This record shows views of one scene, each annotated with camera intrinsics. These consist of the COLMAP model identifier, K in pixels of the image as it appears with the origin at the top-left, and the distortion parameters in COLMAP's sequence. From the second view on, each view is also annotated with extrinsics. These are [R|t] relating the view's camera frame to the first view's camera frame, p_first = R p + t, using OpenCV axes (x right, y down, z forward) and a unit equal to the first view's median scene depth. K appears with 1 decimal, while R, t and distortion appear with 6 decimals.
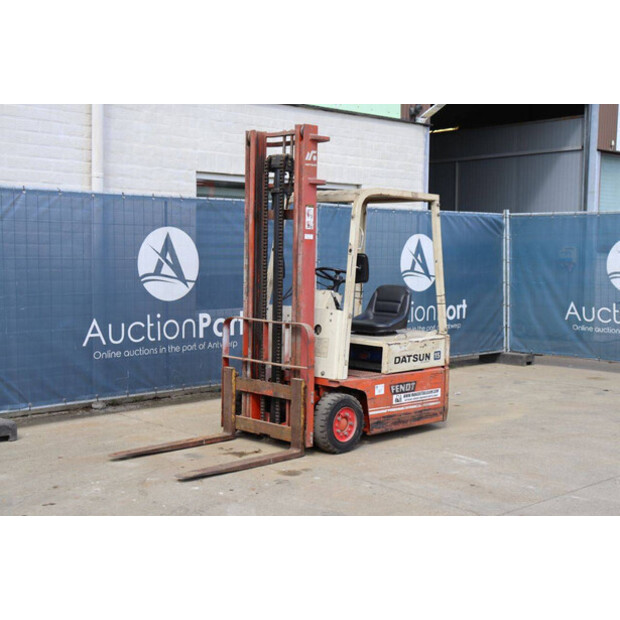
lens RADIAL K [[887.0, 0, 295.1], [0, 887.0, 307.0], [0, 0, 1]] dist [0.069636, 0.000000]
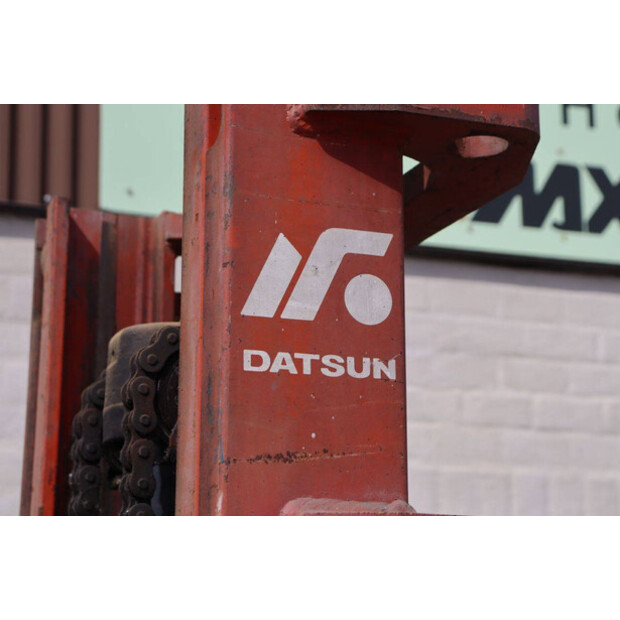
lens RADIAL K [[1440.3, 0, 310.9], [0, 1440.3, 311.3], [0, 0, 1]] dist [0.381650, 0.000000]
pose [[0.928377, -0.110944, -0.354695, 0.068226], [-0.006646, 0.949294, -0.314321, -0.107182], [0.371582, 0.294165, 0.880565, 0.794554]]
